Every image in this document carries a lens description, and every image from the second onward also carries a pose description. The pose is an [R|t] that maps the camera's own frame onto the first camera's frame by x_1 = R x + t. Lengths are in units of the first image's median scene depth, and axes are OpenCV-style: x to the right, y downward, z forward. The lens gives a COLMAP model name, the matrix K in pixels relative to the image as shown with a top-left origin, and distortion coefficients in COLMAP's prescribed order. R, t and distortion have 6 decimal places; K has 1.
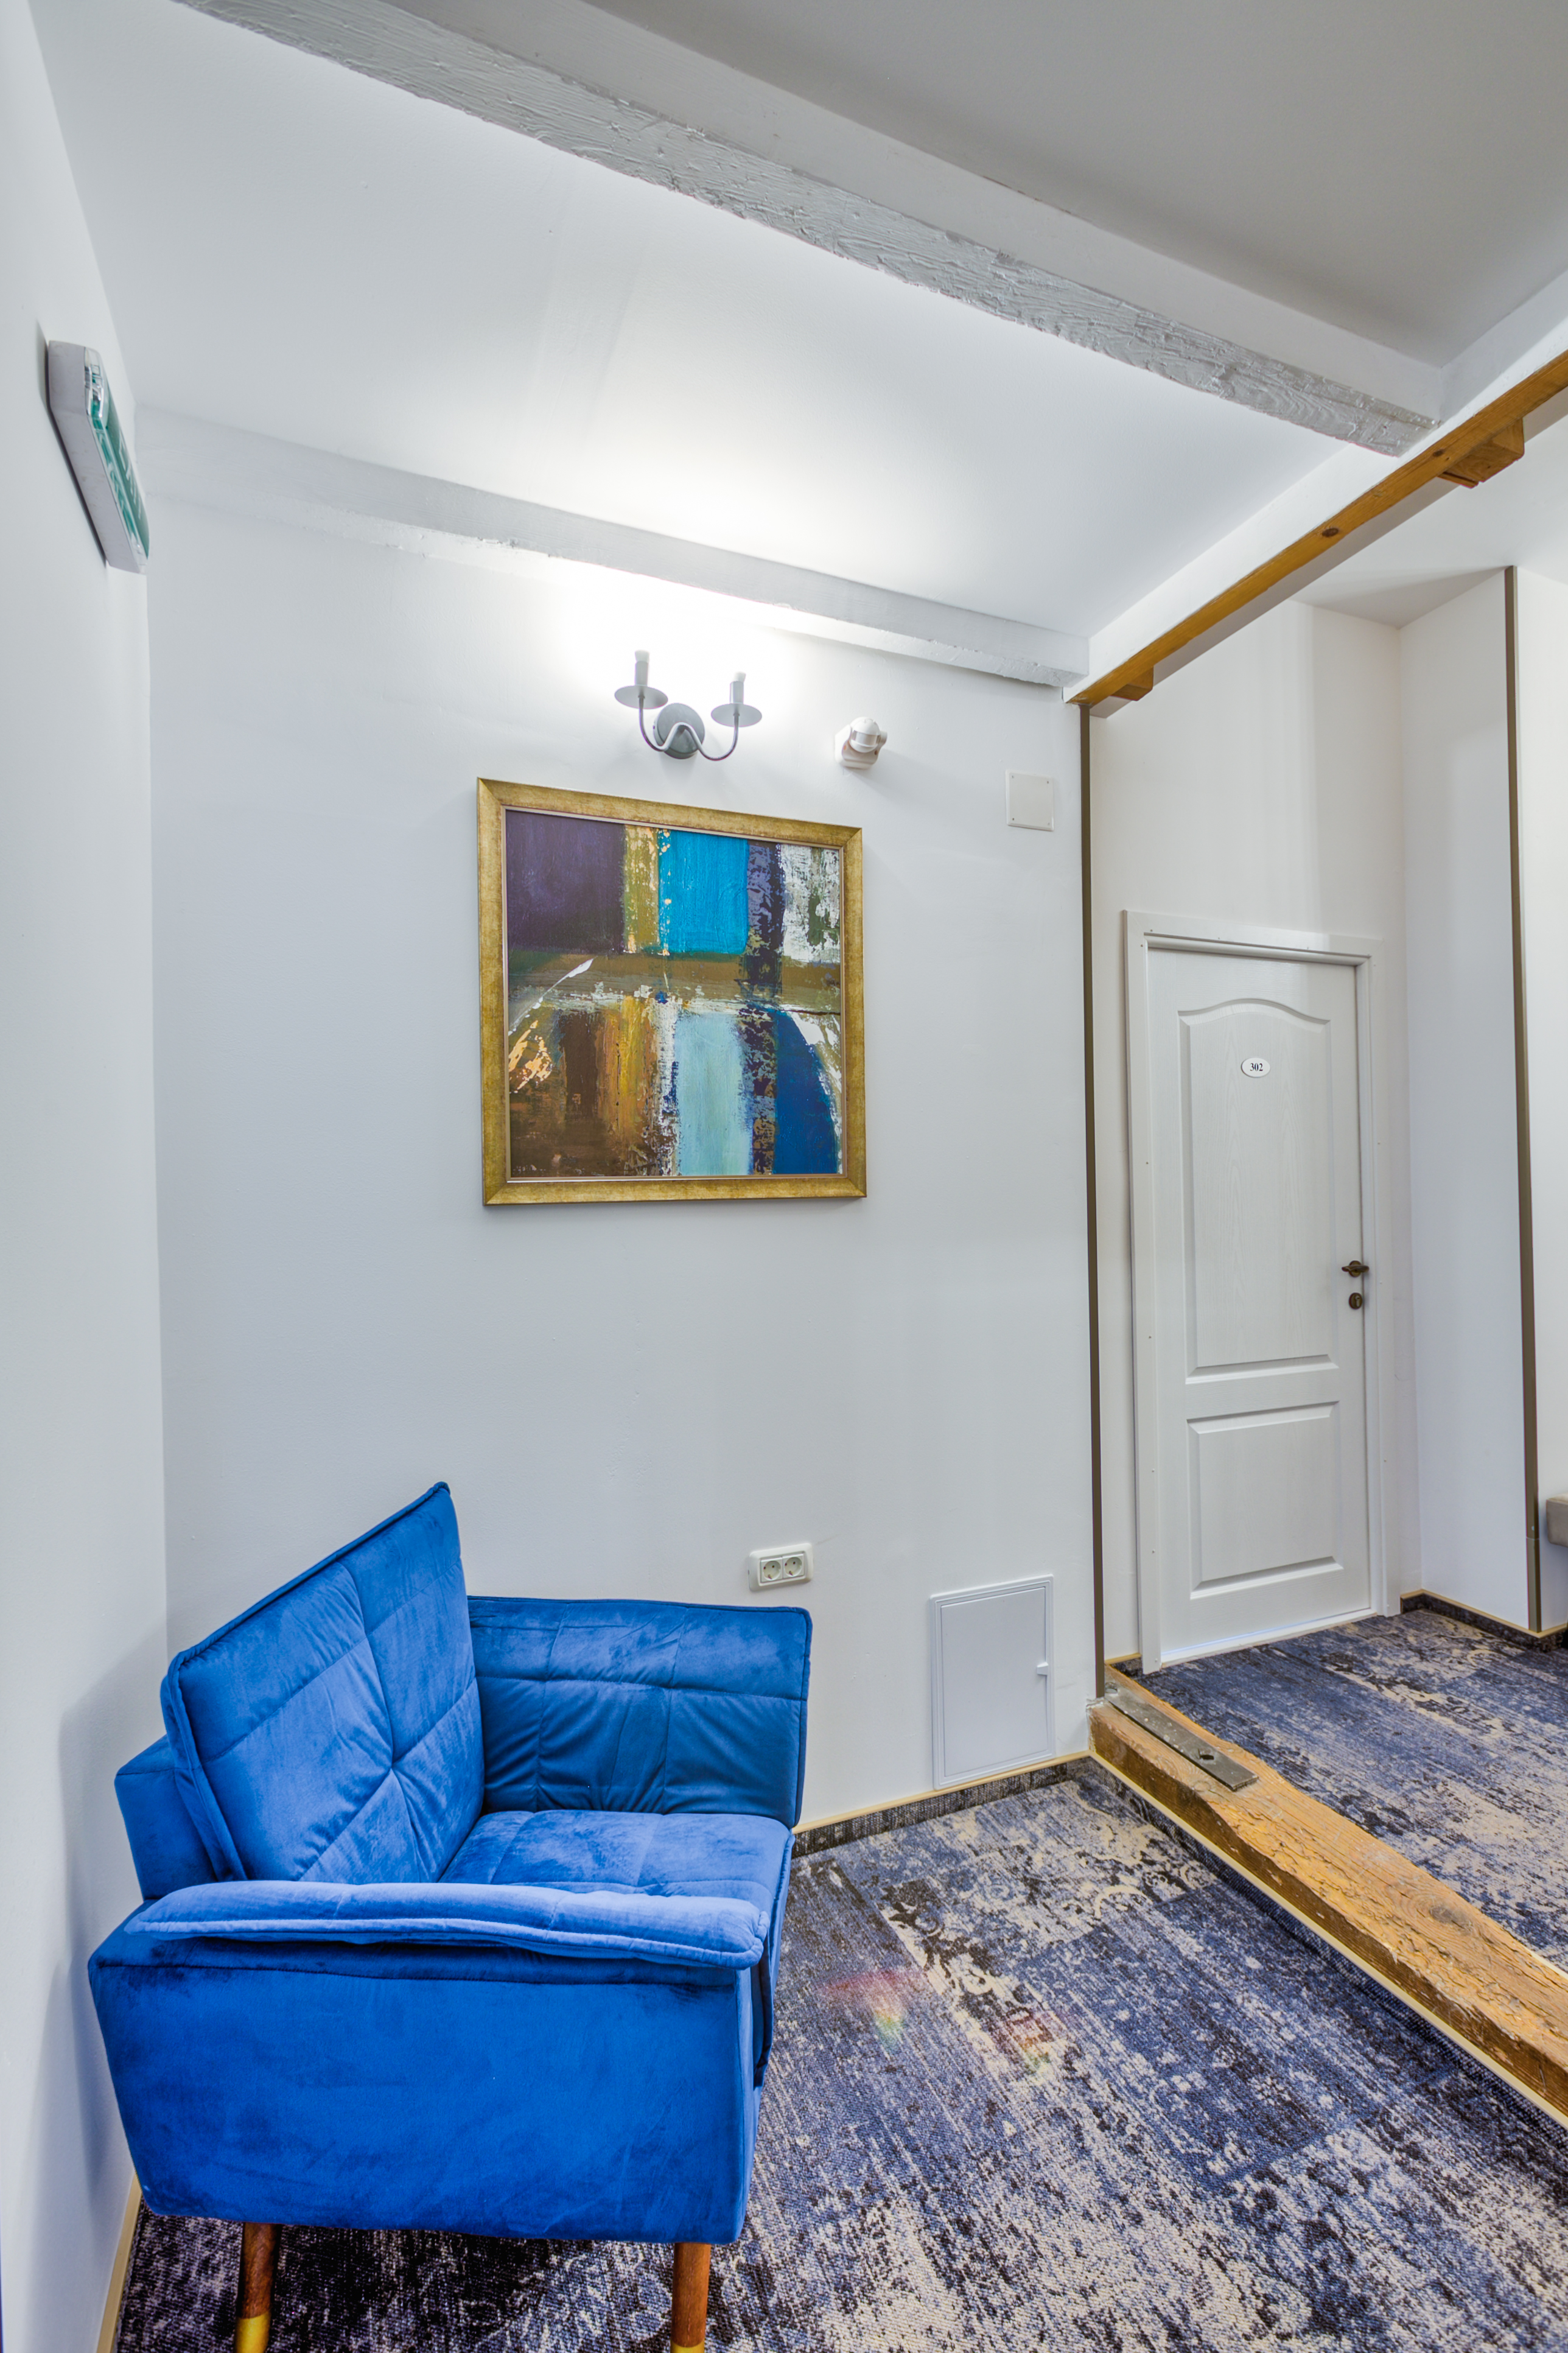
lens RADIAL K [[1058.3, 0, 784.0], [0, 1058.3, 1176.5], [0, 0, 1]] dist [0.000006, 0.000023]
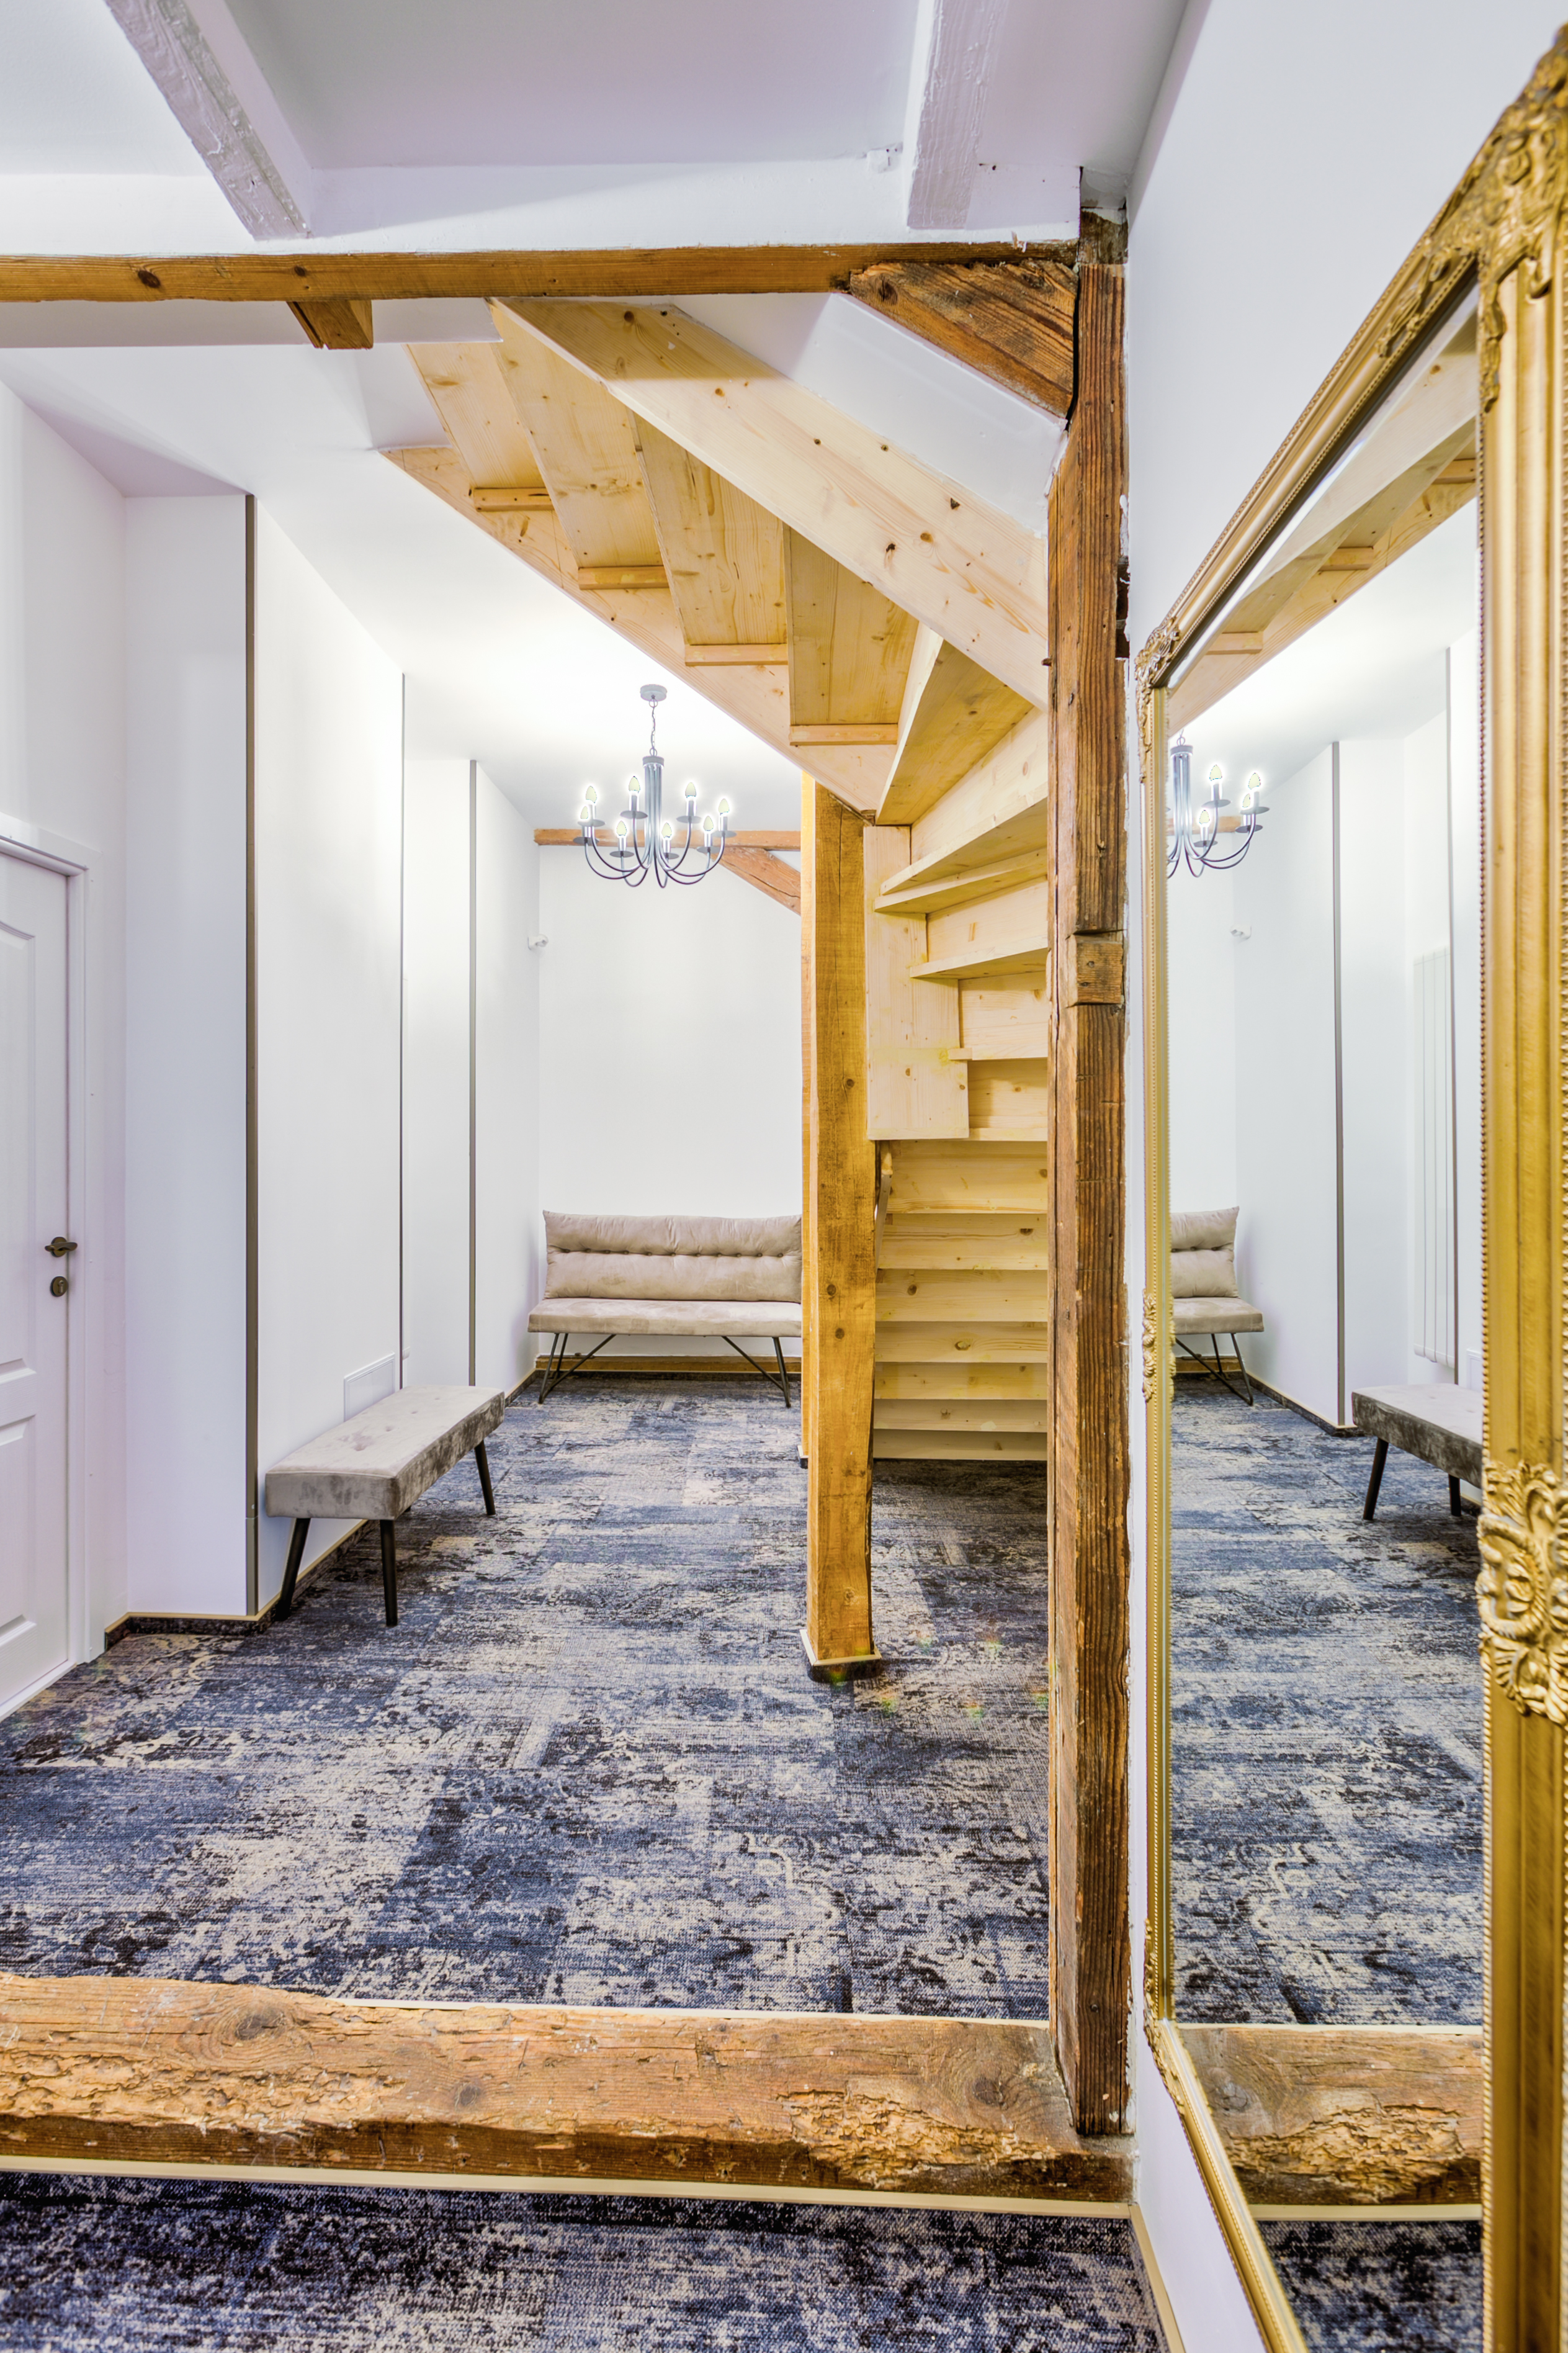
lens RADIAL K [[1072.3, 0, 785.9], [0, 1072.3, 1152.1], [0, 0, 1]] dist [0.014372, -0.004353]
pose [[0.396167, 0.016597, 0.918028, -0.001293], [-0.029335, 0.999555, -0.005412, 0.003404], [-0.917710, -0.024786, 0.396478, 0.235107]]
